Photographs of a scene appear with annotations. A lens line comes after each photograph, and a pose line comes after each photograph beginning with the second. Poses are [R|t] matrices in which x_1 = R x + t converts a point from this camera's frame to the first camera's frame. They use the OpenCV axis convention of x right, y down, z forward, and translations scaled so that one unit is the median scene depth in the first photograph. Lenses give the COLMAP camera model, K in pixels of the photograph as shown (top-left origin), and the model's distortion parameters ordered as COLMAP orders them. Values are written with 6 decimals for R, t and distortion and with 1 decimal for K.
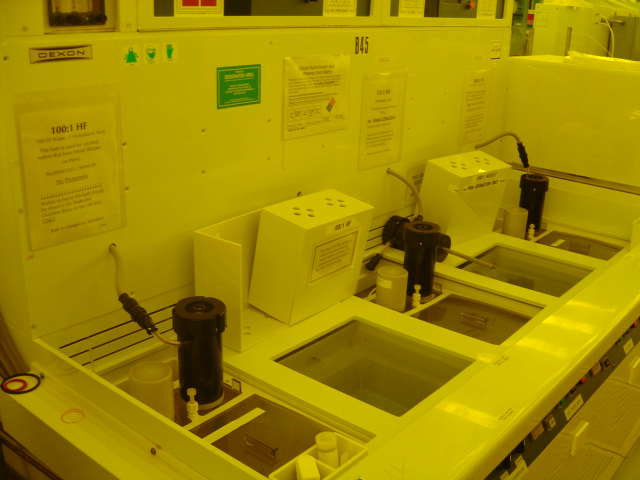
lens RADIAL K [[711.9, 0, 322.2], [0, 711.9, 240.9], [0, 0, 1]] dist [-0.125732, 0.000000]
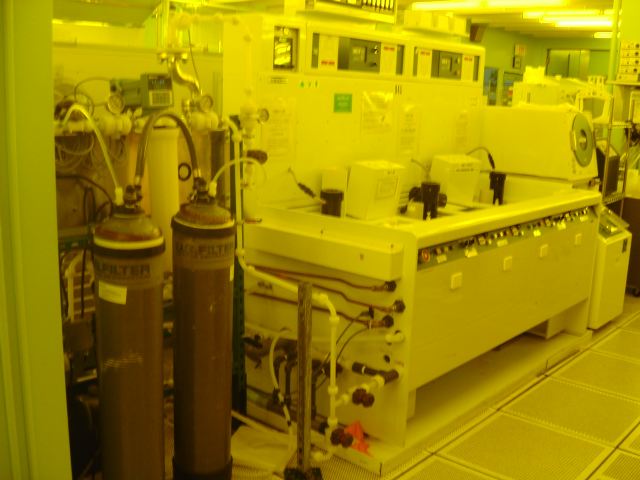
lens RADIAL K [[711.9, 0, 318.7], [0, 711.9, 242.3], [0, 0, 1]] dist [-0.125732, 0.000000]
pose [[0.999665, 0.005647, -0.025270, -0.036049], [-0.008886, 0.991483, -0.129934, 0.126718], [0.024321, 0.130115, 0.991201, -0.283457]]
